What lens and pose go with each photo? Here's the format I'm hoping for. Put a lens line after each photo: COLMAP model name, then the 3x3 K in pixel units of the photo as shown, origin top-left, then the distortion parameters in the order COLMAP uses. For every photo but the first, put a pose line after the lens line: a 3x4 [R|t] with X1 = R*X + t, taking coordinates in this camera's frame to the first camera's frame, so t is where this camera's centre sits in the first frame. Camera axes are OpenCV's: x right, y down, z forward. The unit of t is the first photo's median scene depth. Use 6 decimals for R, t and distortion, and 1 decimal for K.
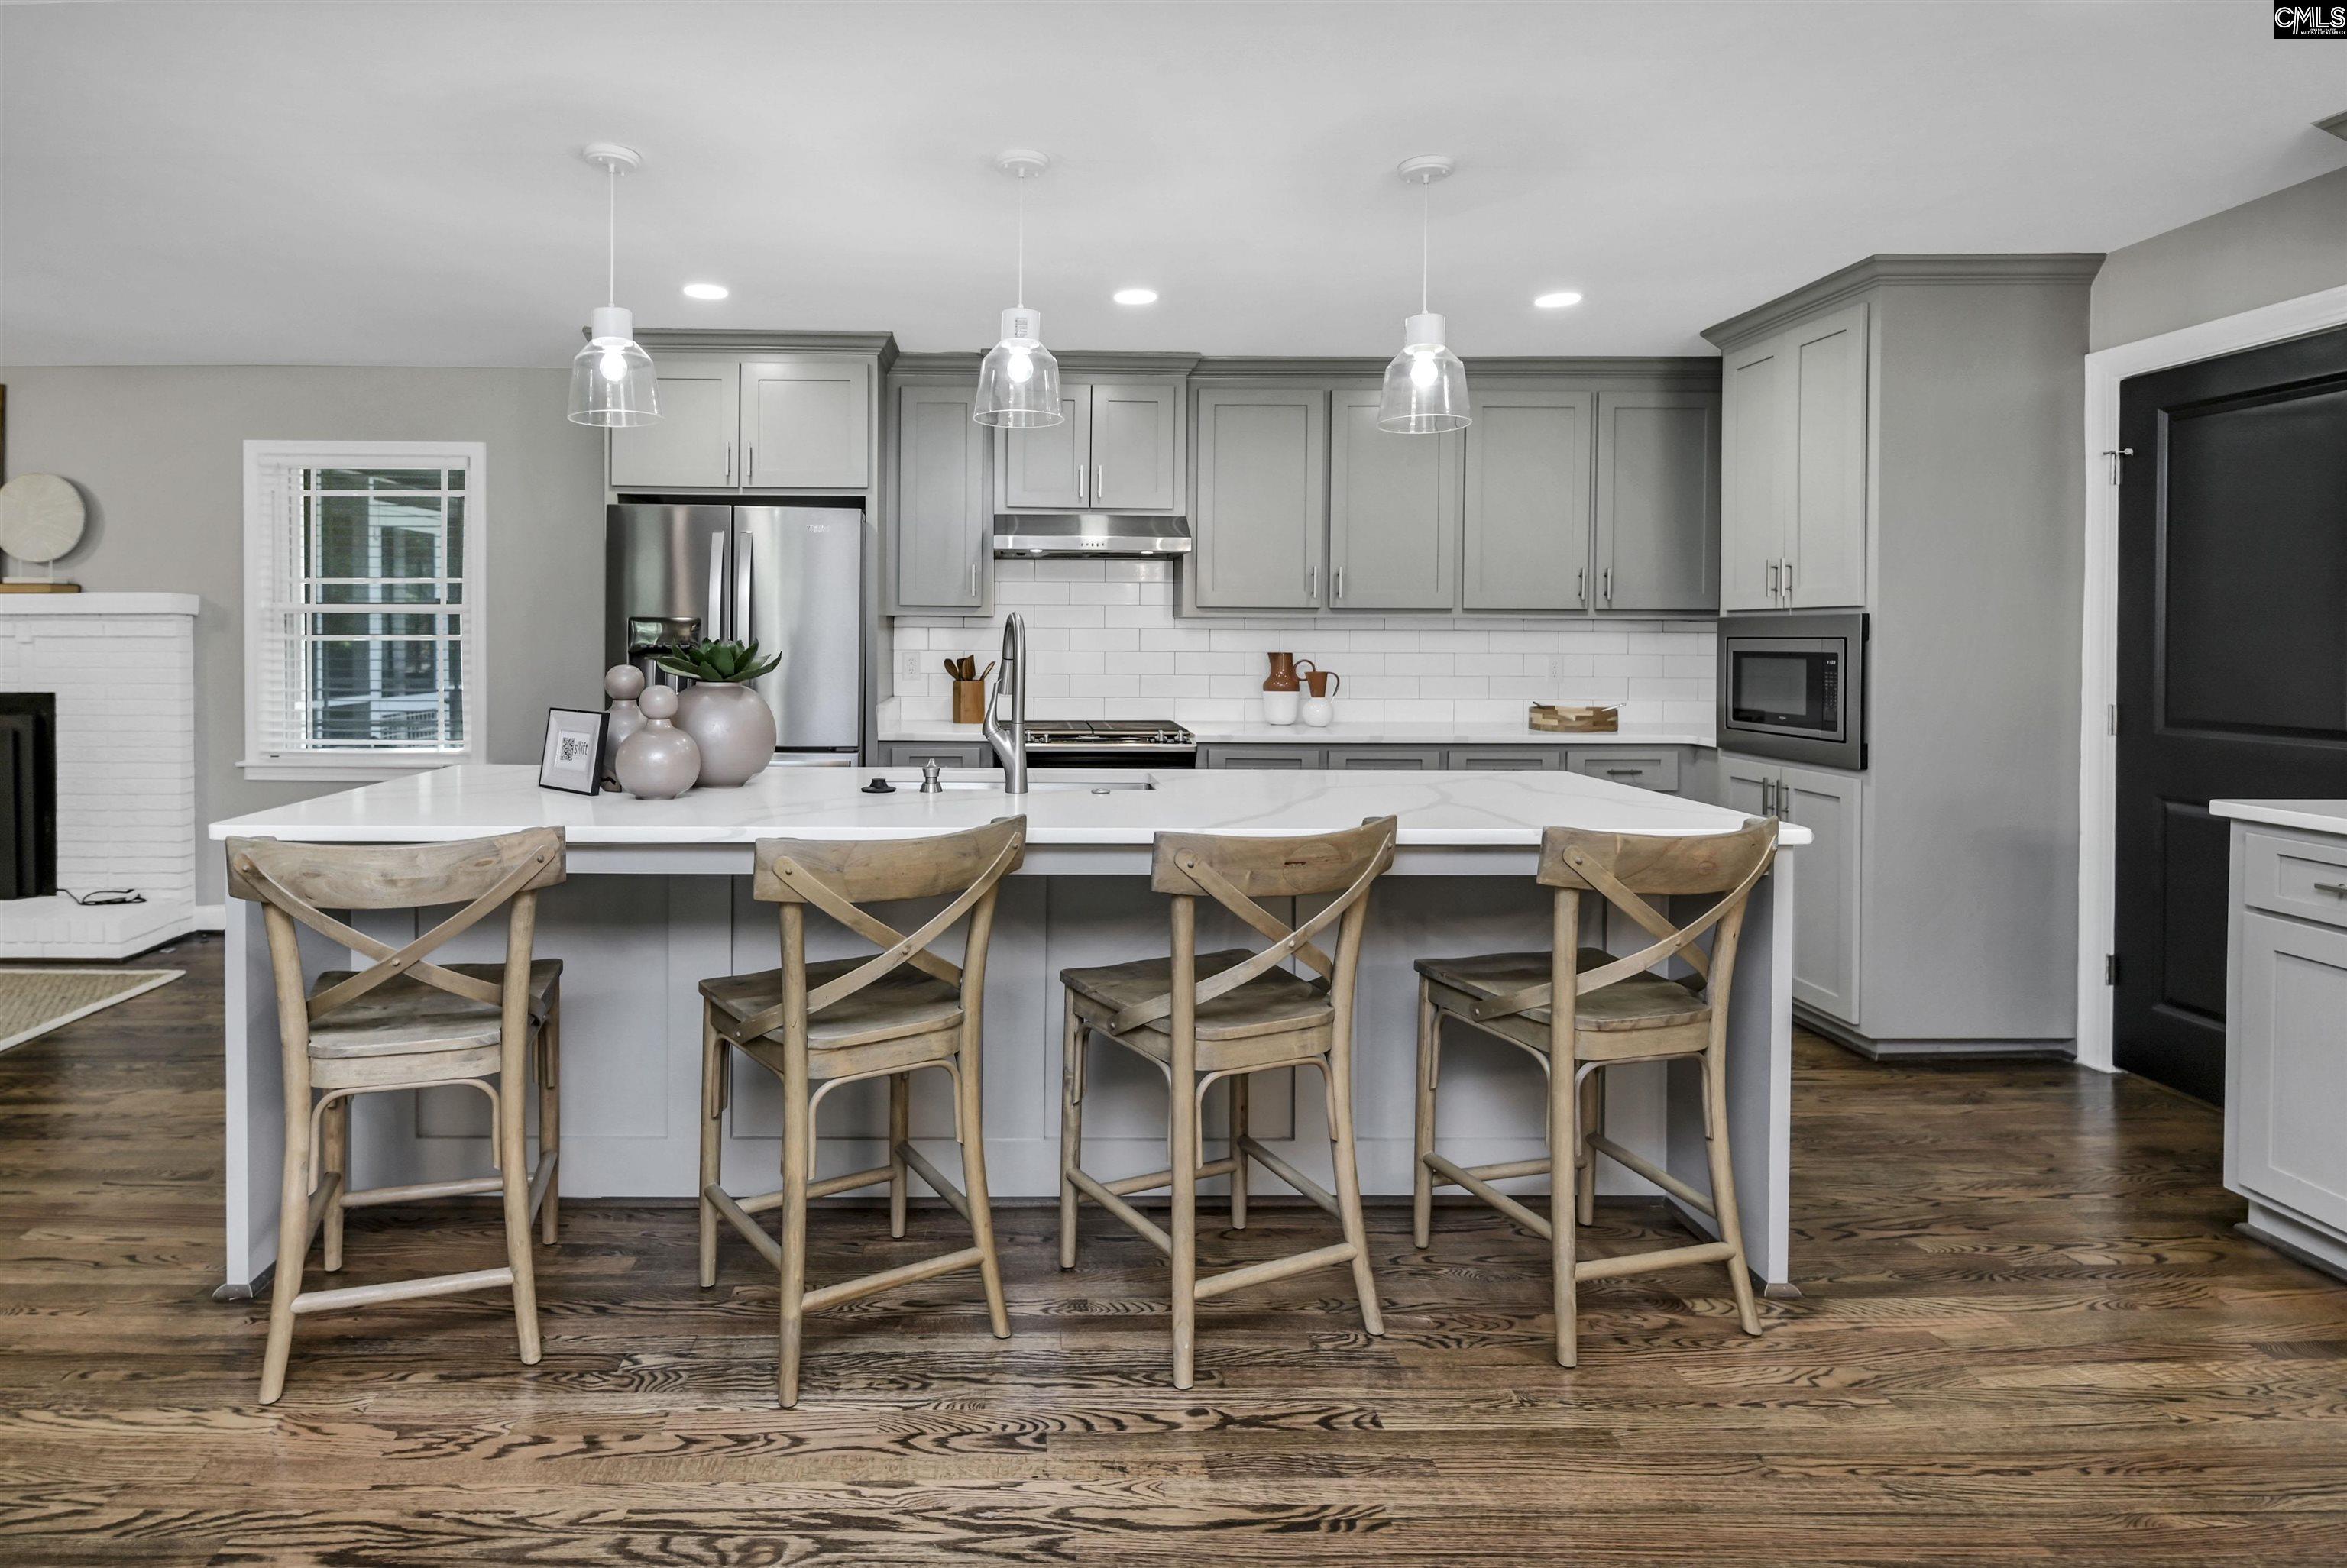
lens RADIAL K [[1222.0, 0, 1020.8], [0, 1222.0, 650.0], [0, 0, 1]] dist [0.006417, -0.007974]
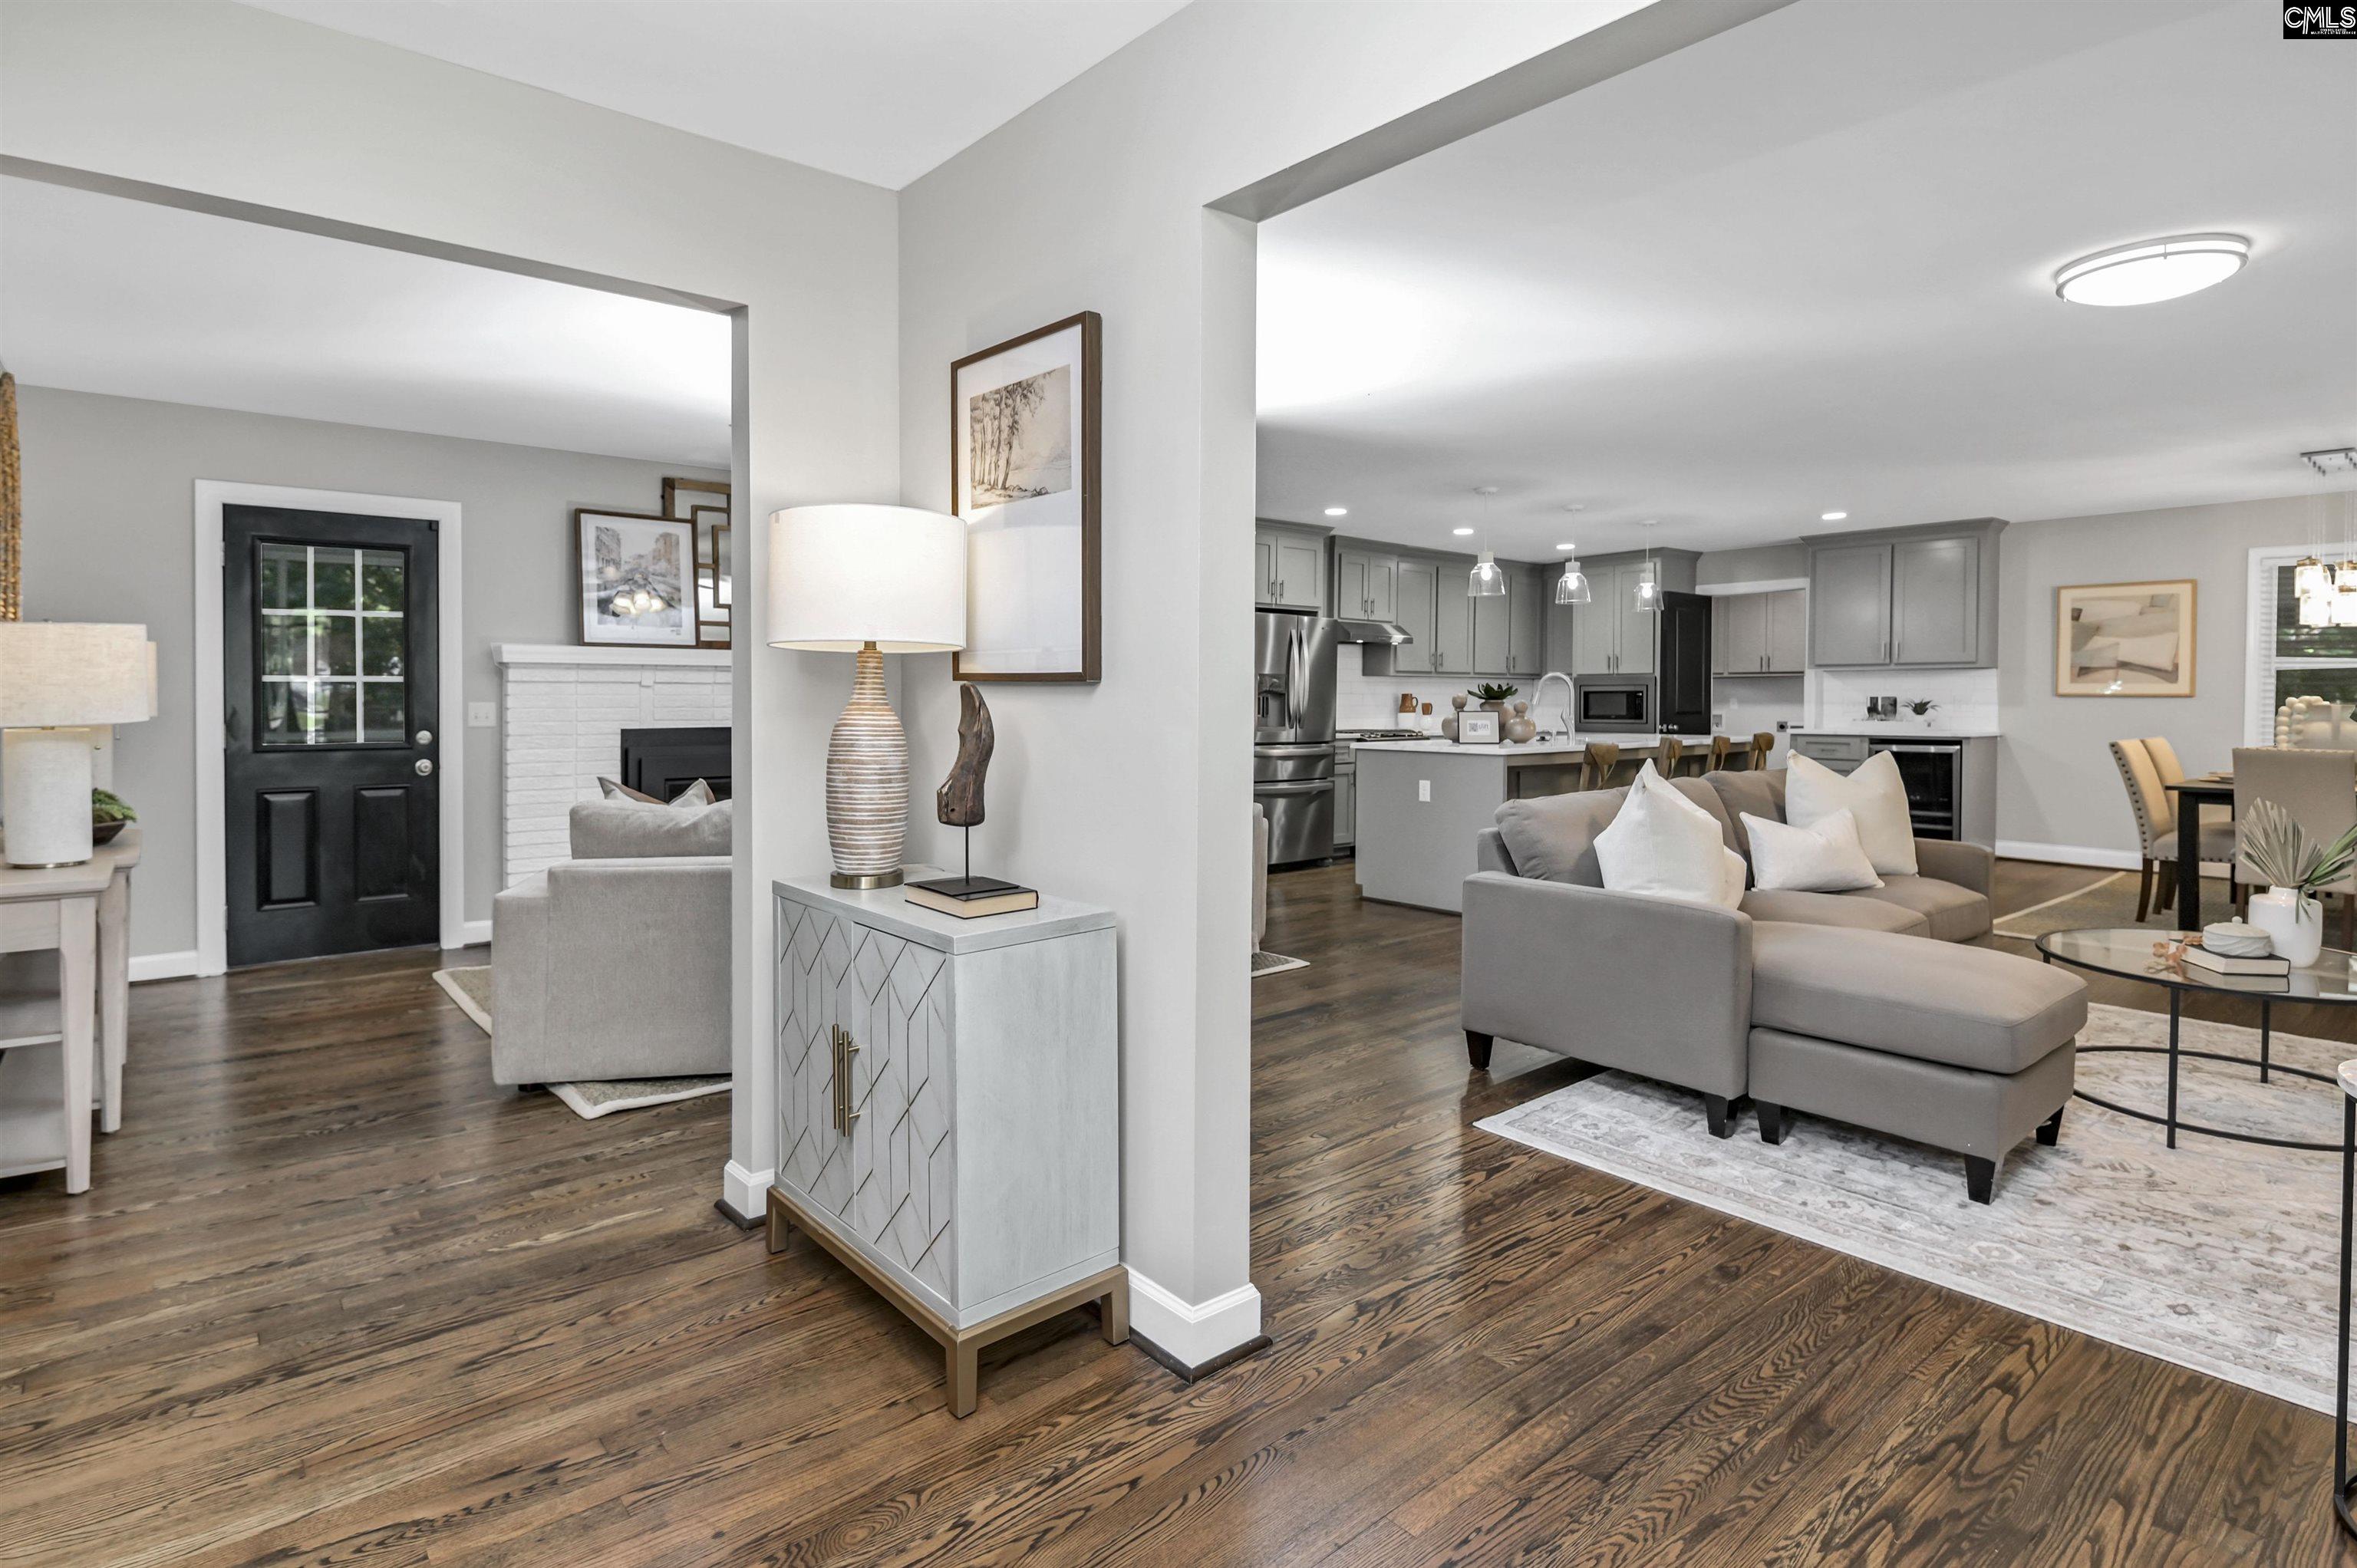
lens RADIAL K [[1227.3, 0, 1173.3], [0, 1227.3, 713.7], [0, 0, 1]] dist [0.006417, -0.007974]
pose [[0.761424, -0.013534, 0.648113, -1.859109], [0.012509, 0.999903, 0.006184, 0.023670], [-0.648133, 0.003399, 0.761519, -0.384625]]
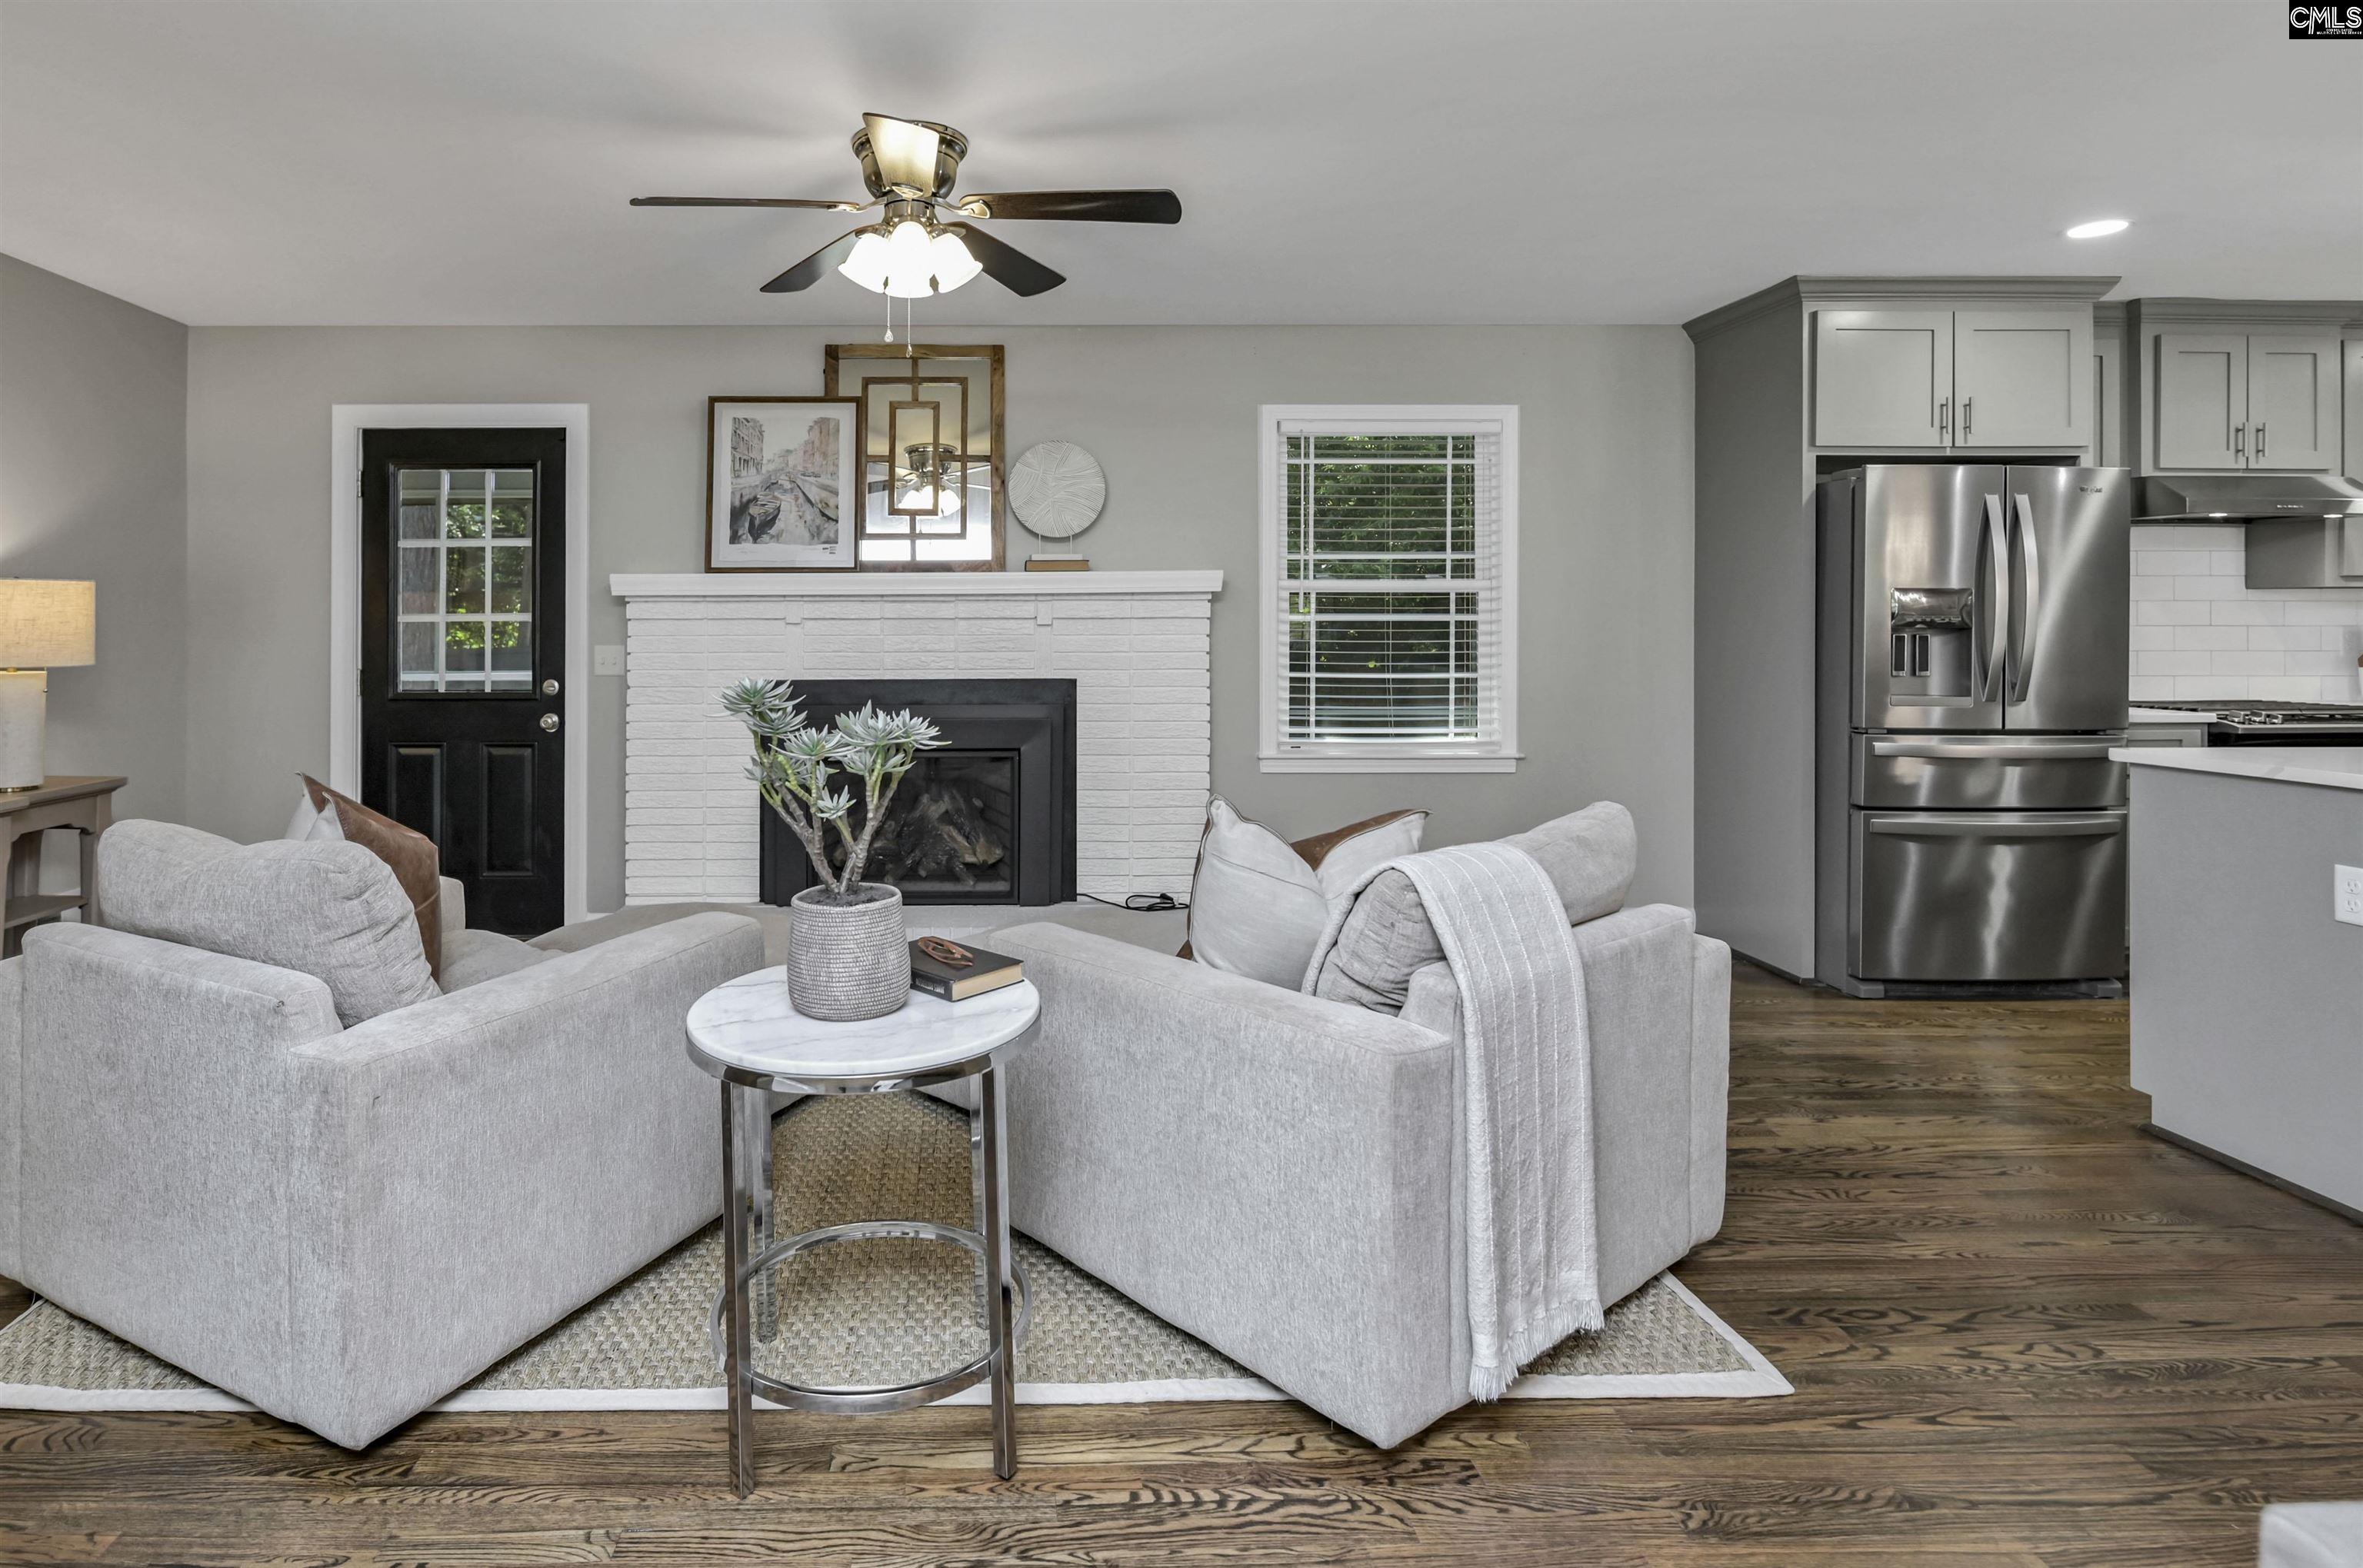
lens RADIAL K [[1230.4, 0, 984.7], [0, 1230.4, 616.1], [0, 0, 1]] dist [0.006417, -0.007974]
pose [[0.999961, -0.008608, -0.002148, -1.129021], [0.008566, 0.999782, -0.019035, 0.005516], [0.002312, 0.019016, 0.999817, 0.094385]]
